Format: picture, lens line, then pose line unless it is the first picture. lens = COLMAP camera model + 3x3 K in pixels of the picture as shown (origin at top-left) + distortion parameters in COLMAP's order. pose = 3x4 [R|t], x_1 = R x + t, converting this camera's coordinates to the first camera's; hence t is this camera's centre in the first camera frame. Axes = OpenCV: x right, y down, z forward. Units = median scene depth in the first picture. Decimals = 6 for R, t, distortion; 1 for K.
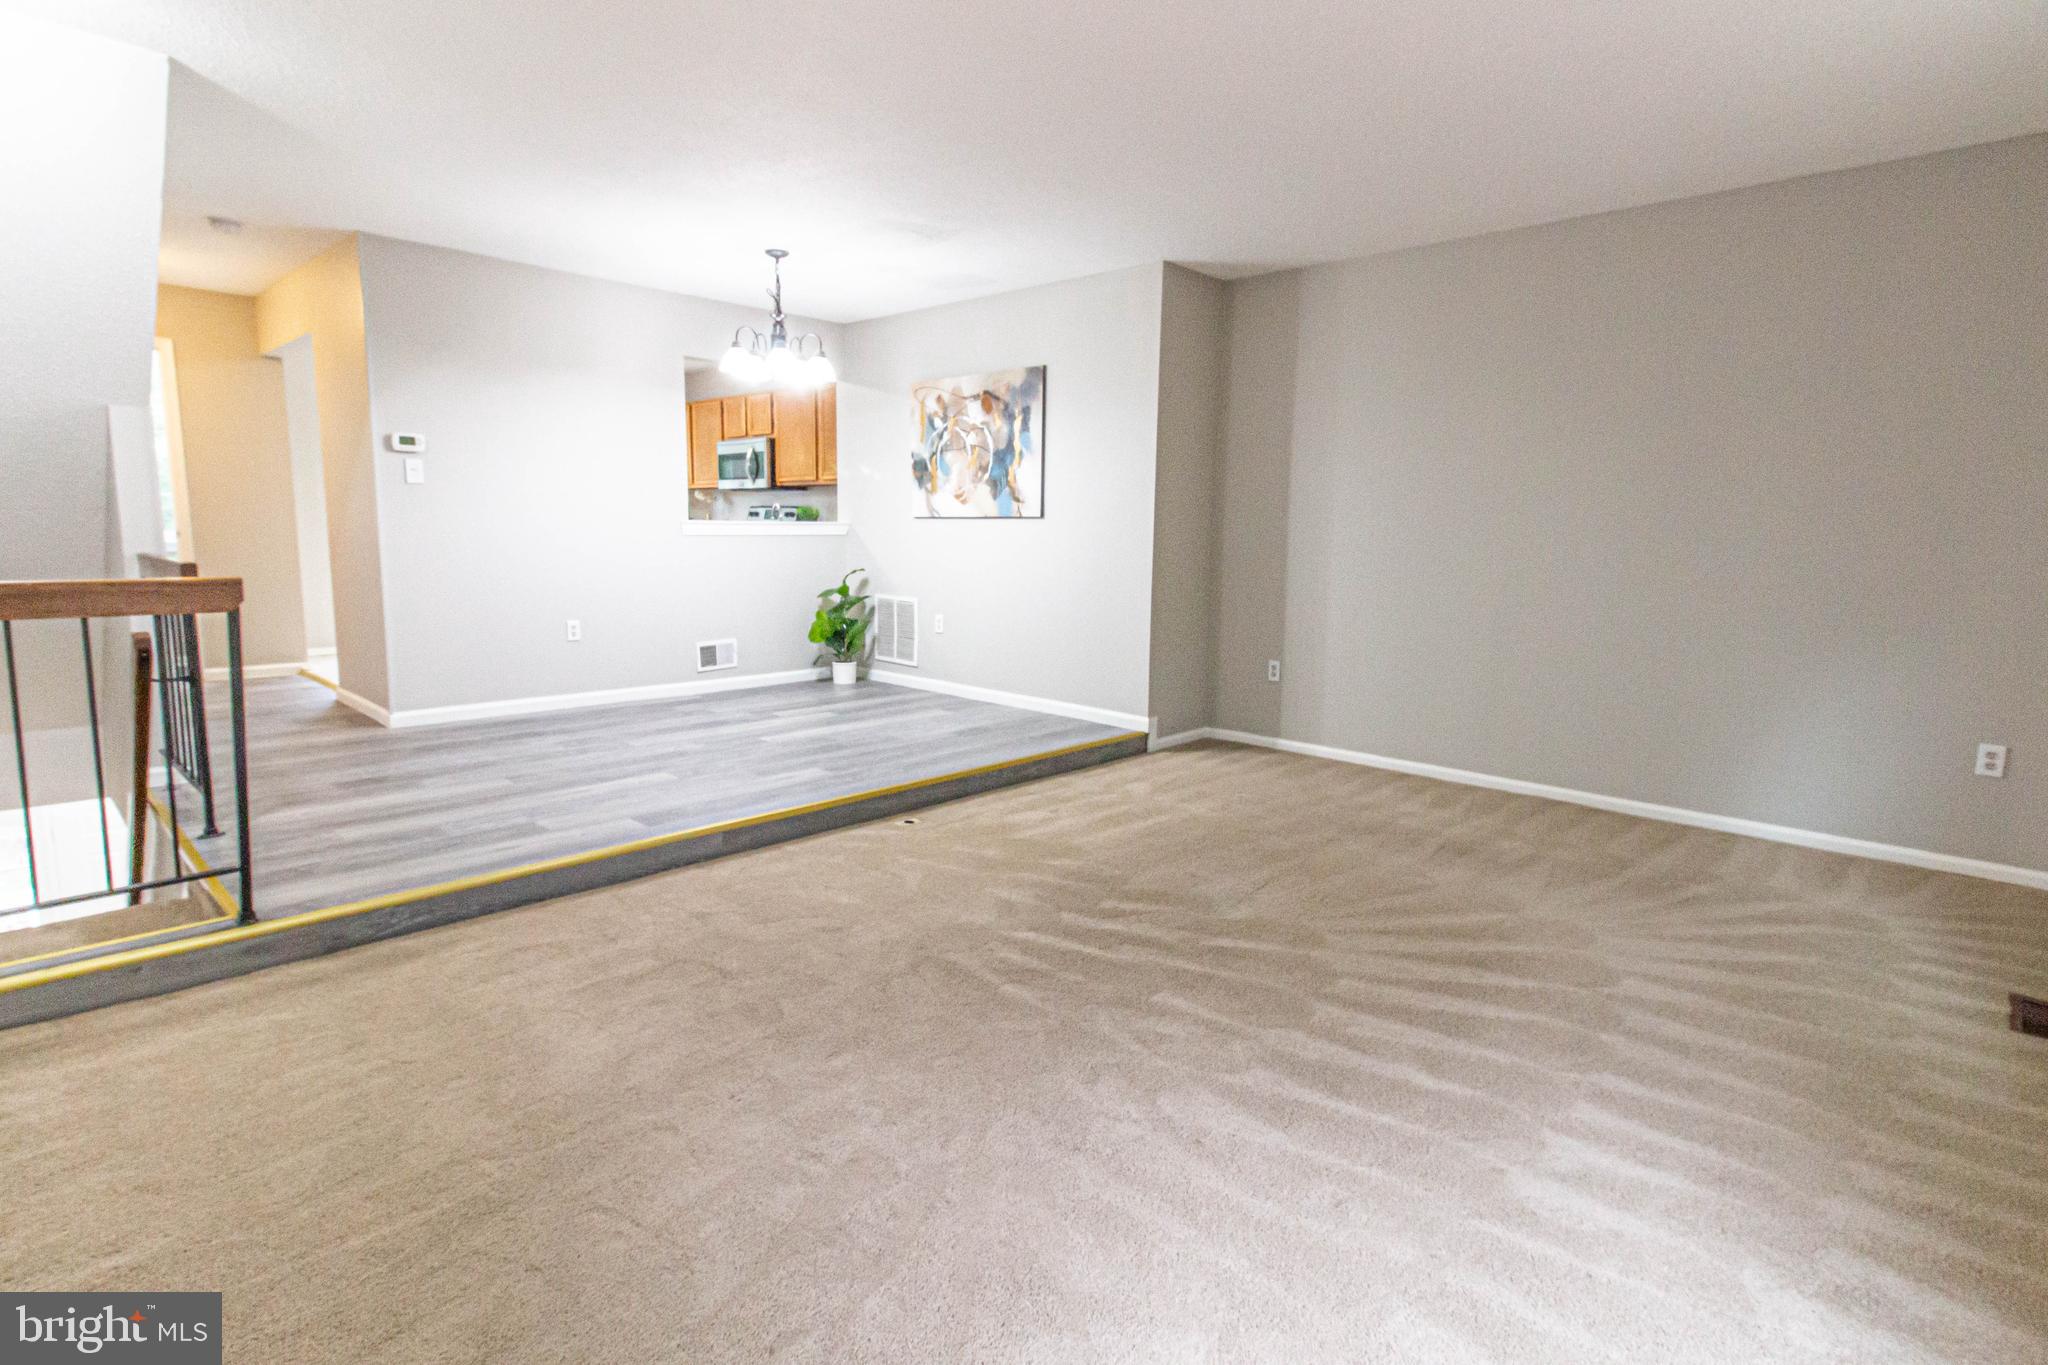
lens RADIAL K [[1012.6, 0, 1025.6], [0, 1012.6, 659.4], [0, 0, 1]] dist [0.003650, 0.000701]
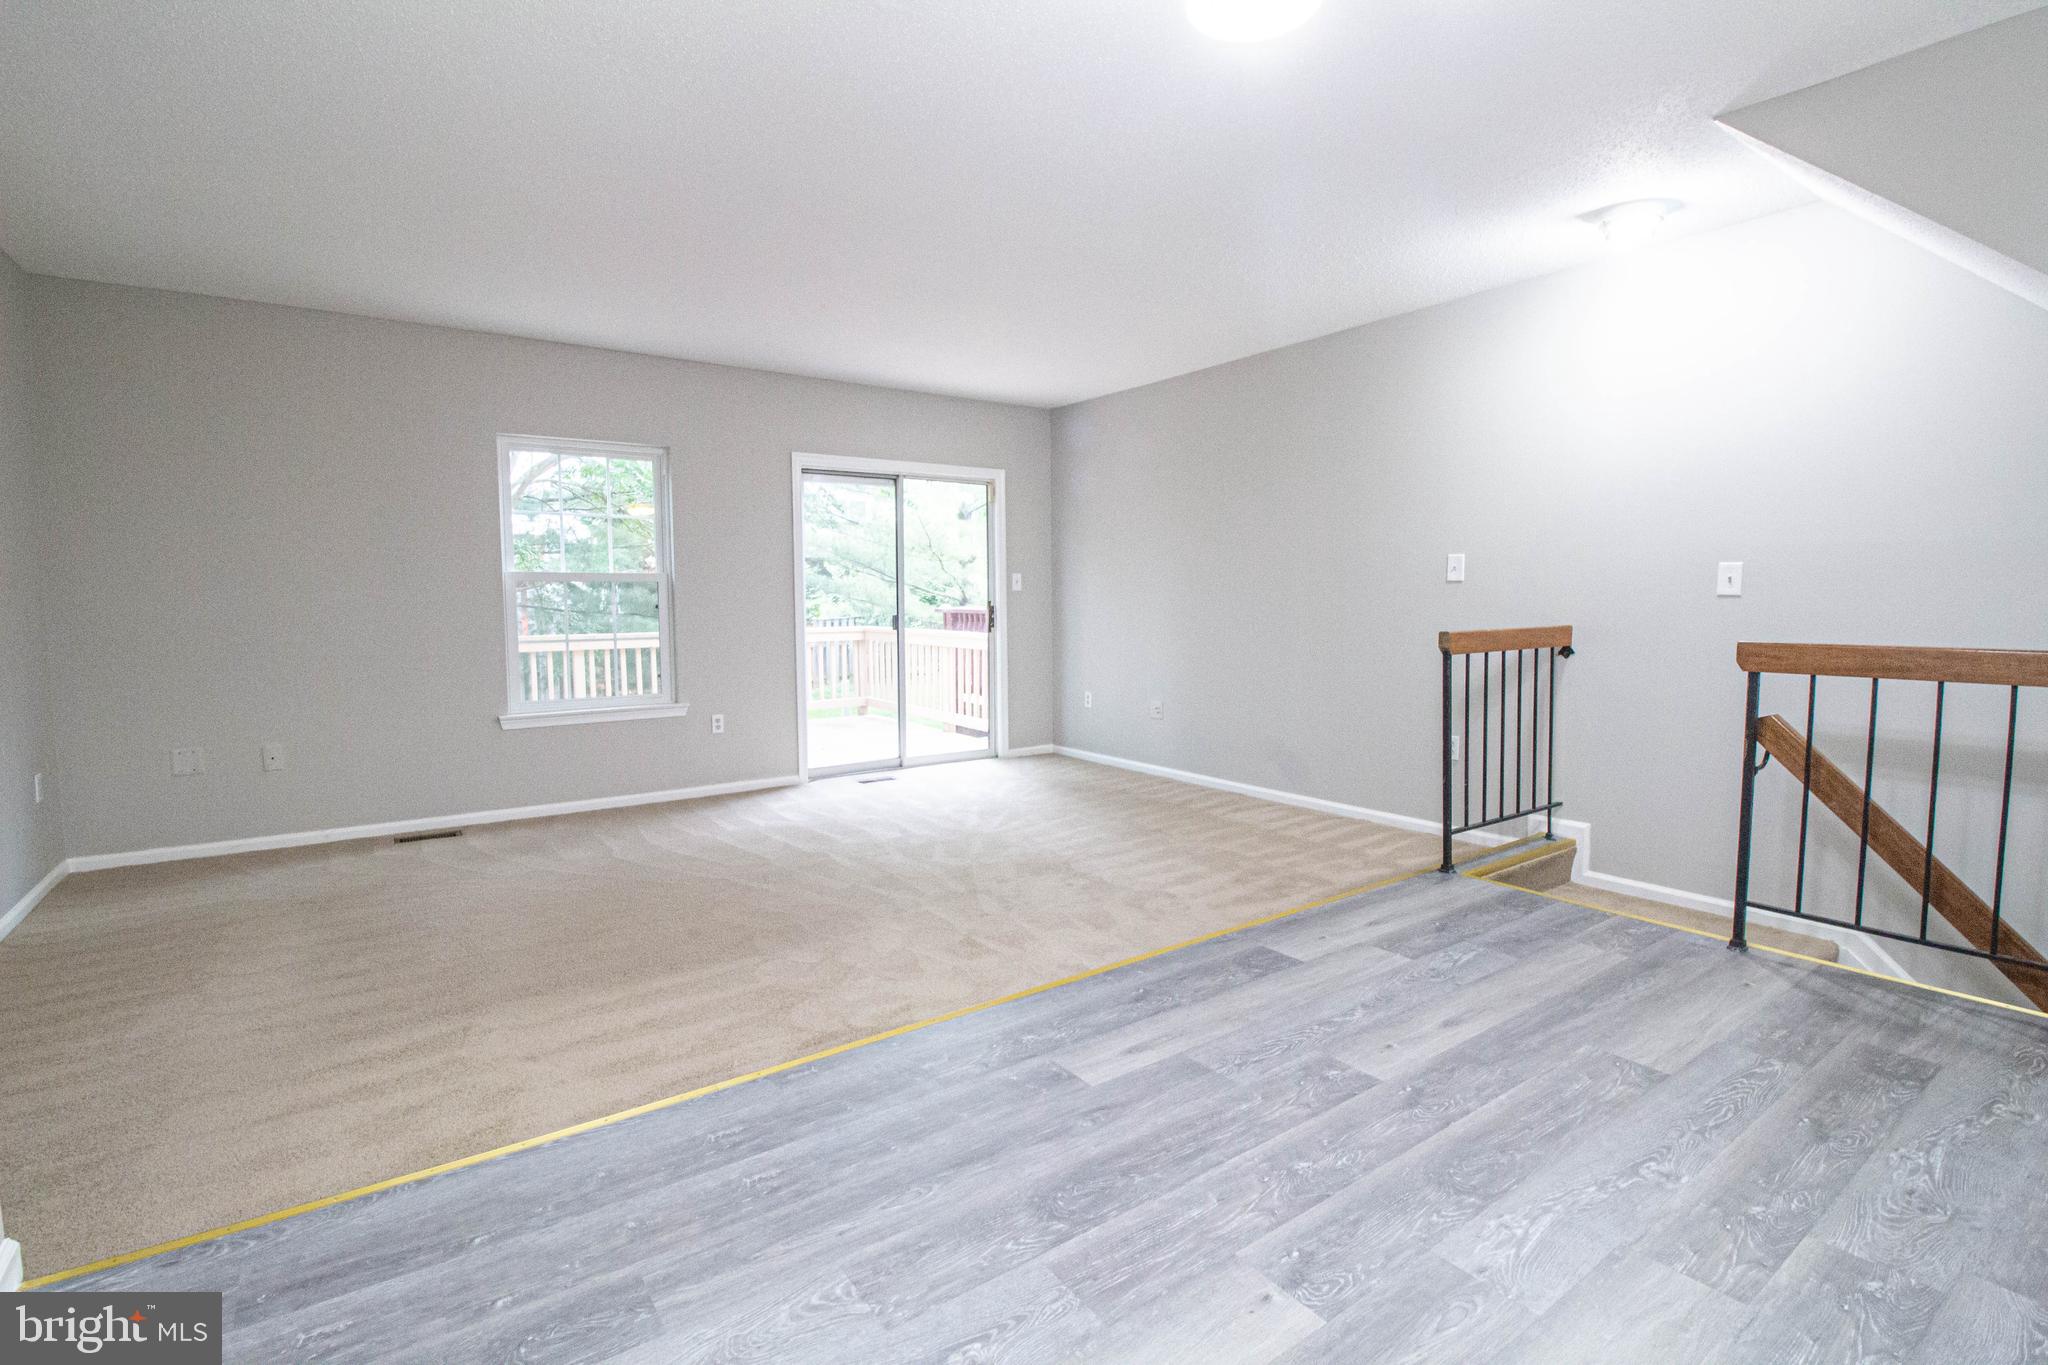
lens RADIAL K [[943.7, 0, 1019.1], [0, 943.7, 667.4], [0, 0, 1]] dist [-0.000091, -0.014065]
pose [[-0.981015, -0.026776, 0.192075, -0.200979], [0.014005, 0.978056, 0.207872, -0.145999], [-0.193426, 0.206615, -0.959112, 1.107376]]
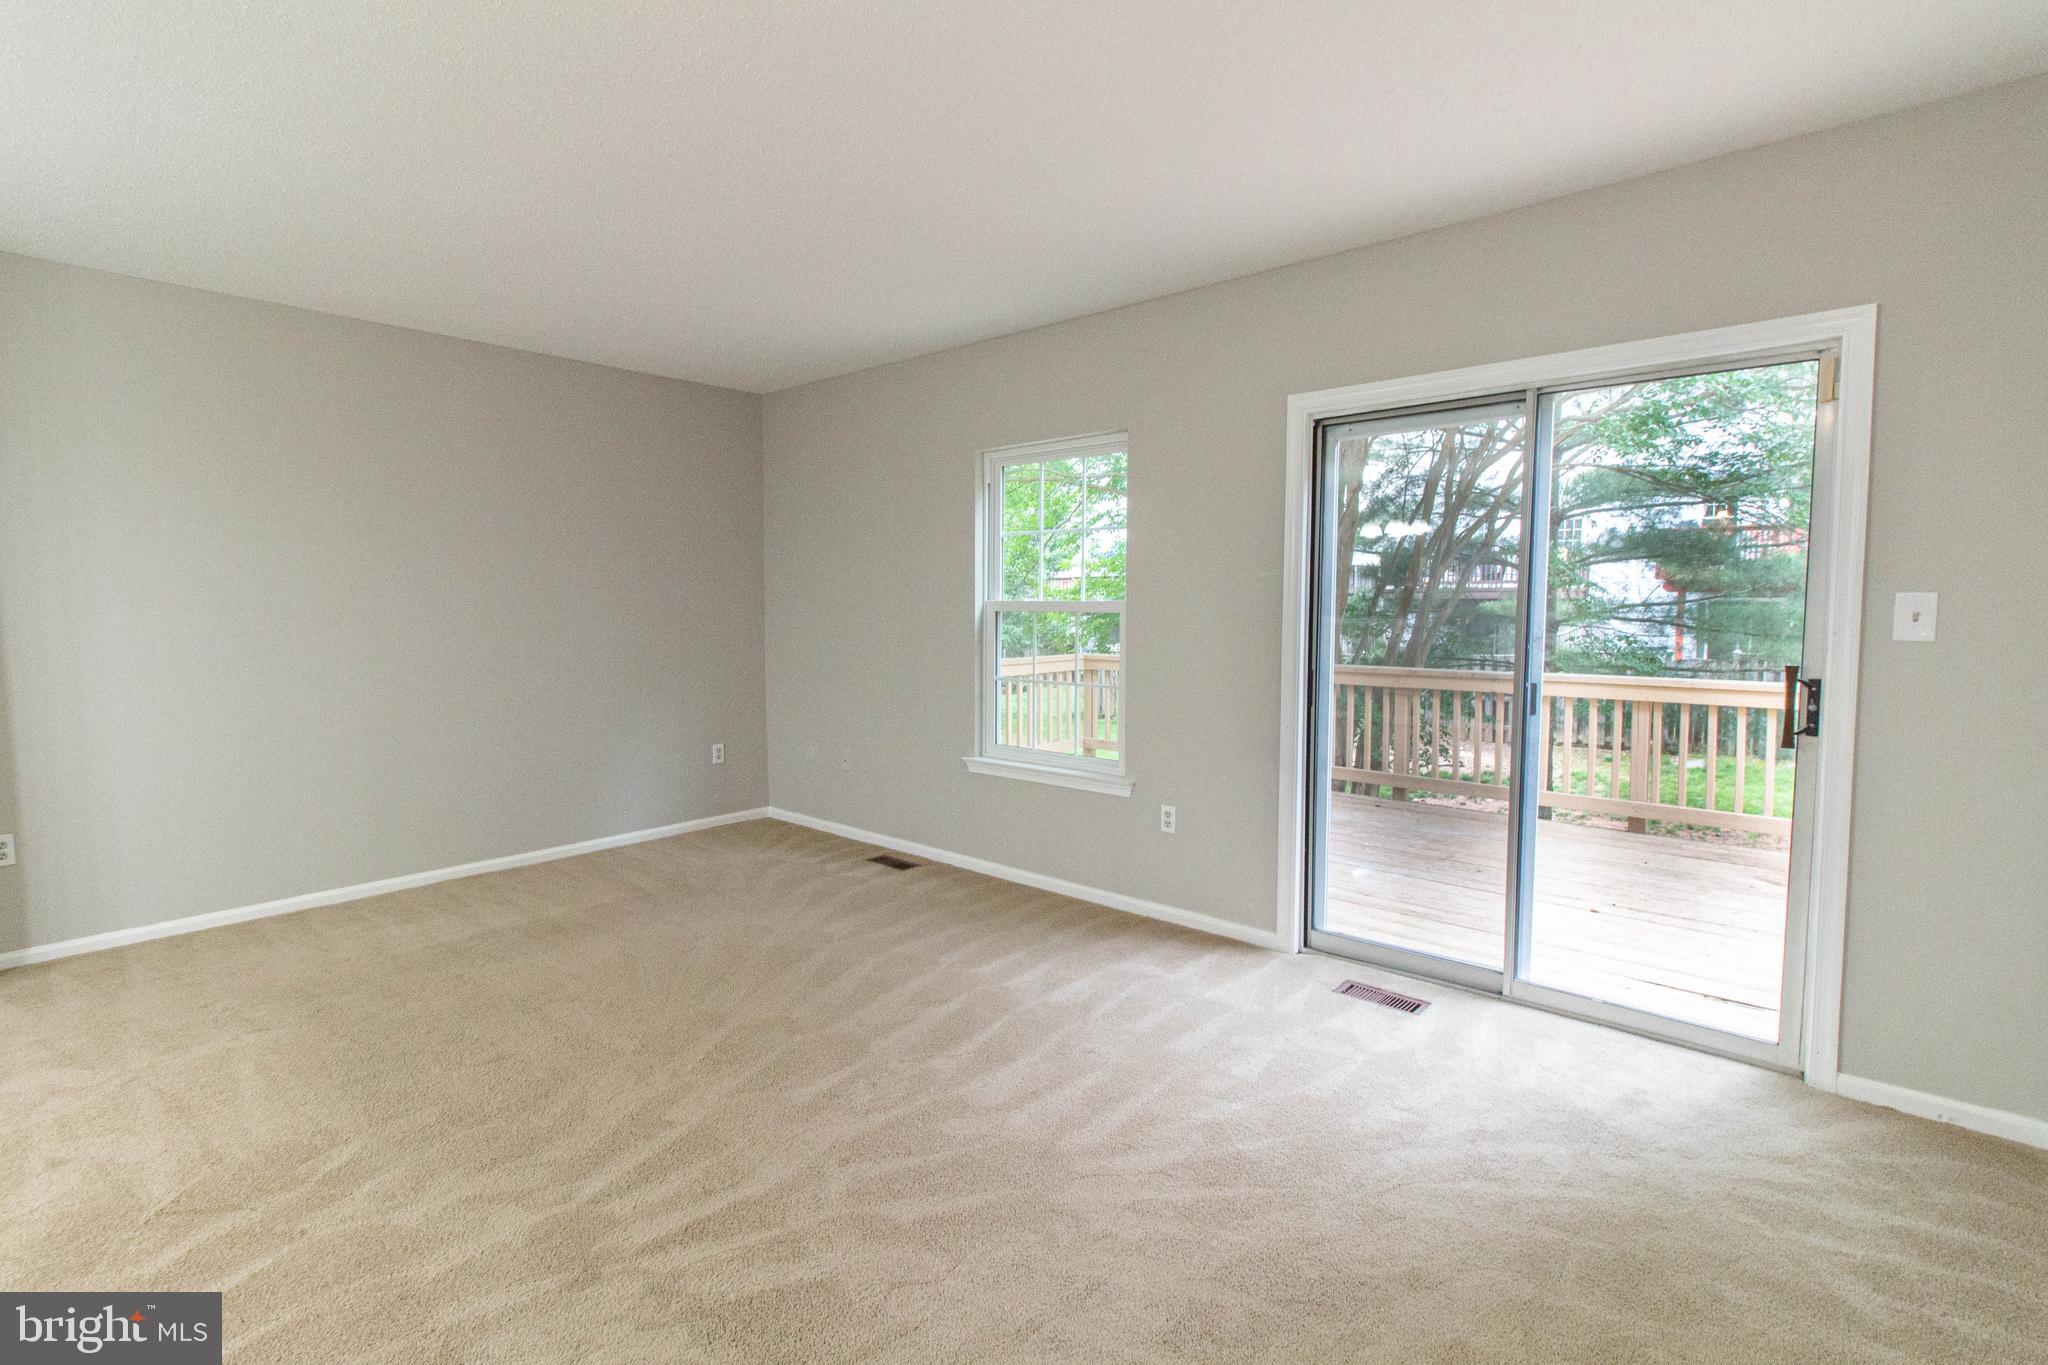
lens RADIAL K [[939.1, 0, 1020.1], [0, 939.1, 668.2], [0, 0, 1]] dist [0.001560, 0.000169]
pose [[-0.045066, -0.087014, 0.995187, -0.364307], [0.132185, 0.986921, 0.092277, -0.071627], [-0.990200, 0.135707, -0.032975, 0.346147]]
